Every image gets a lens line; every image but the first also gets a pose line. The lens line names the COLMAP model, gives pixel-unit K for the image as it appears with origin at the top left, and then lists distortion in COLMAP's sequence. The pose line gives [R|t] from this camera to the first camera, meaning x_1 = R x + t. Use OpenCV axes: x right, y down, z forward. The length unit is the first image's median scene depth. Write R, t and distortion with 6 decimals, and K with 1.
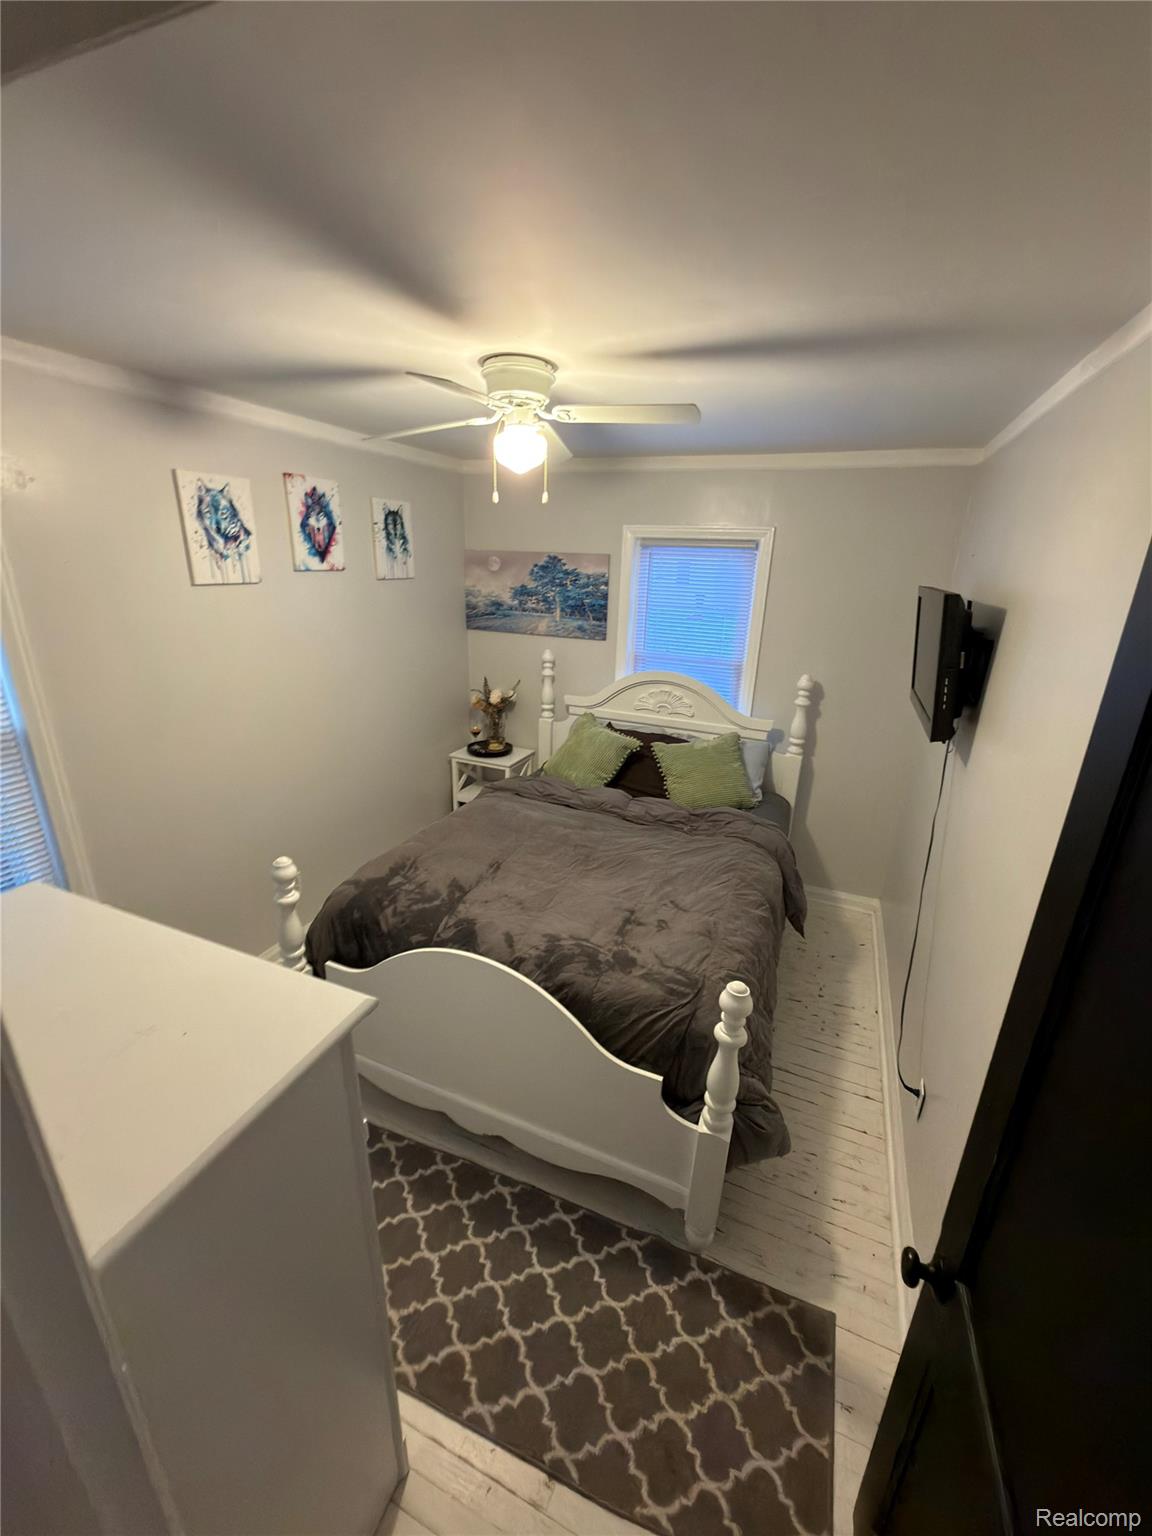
lens RADIAL K [[611.5, 0, 576.0], [0, 611.5, 768.0], [0, 0, 1]] dist [-0.000195, 0.000002]
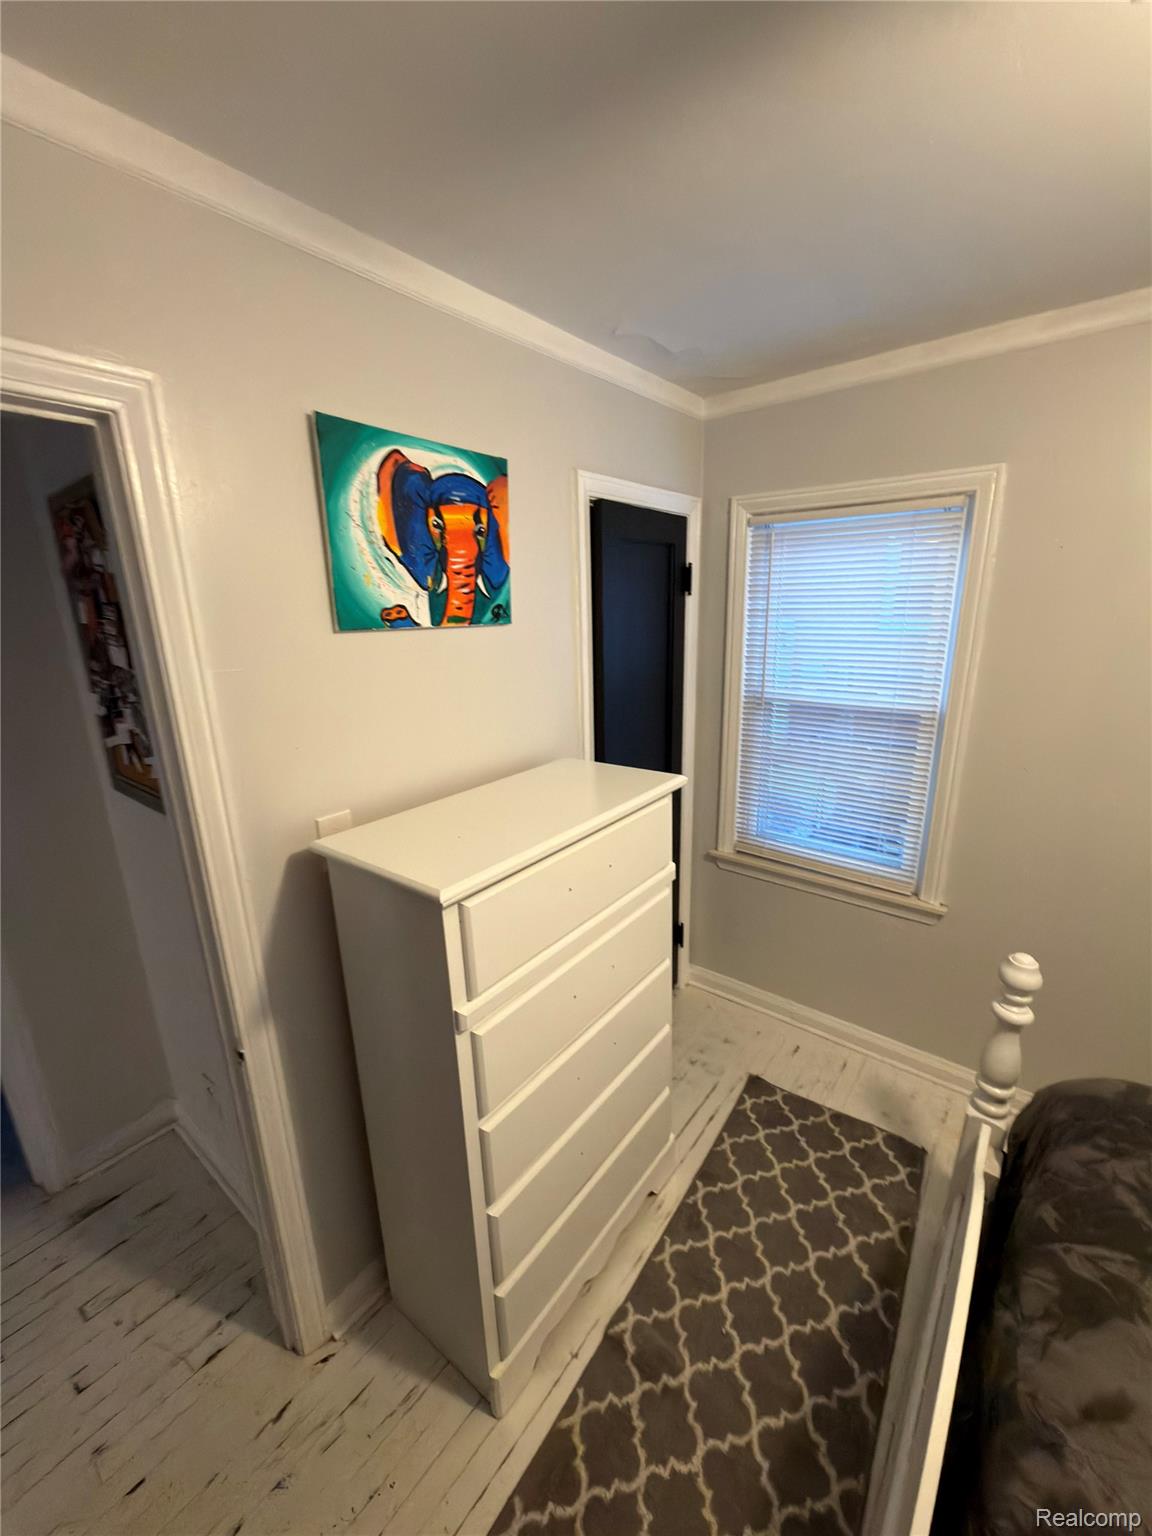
lens RADIAL K [[611.5, 0, 576.0], [0, 611.5, 768.0], [0, 0, 1]] dist [-0.000195, 0.000002]
pose [[-0.271460, 0.232260, -0.934005, 0.154748], [-0.303556, 0.900251, 0.312092, -0.065264], [0.913325, 0.368244, -0.173879, 0.370234]]
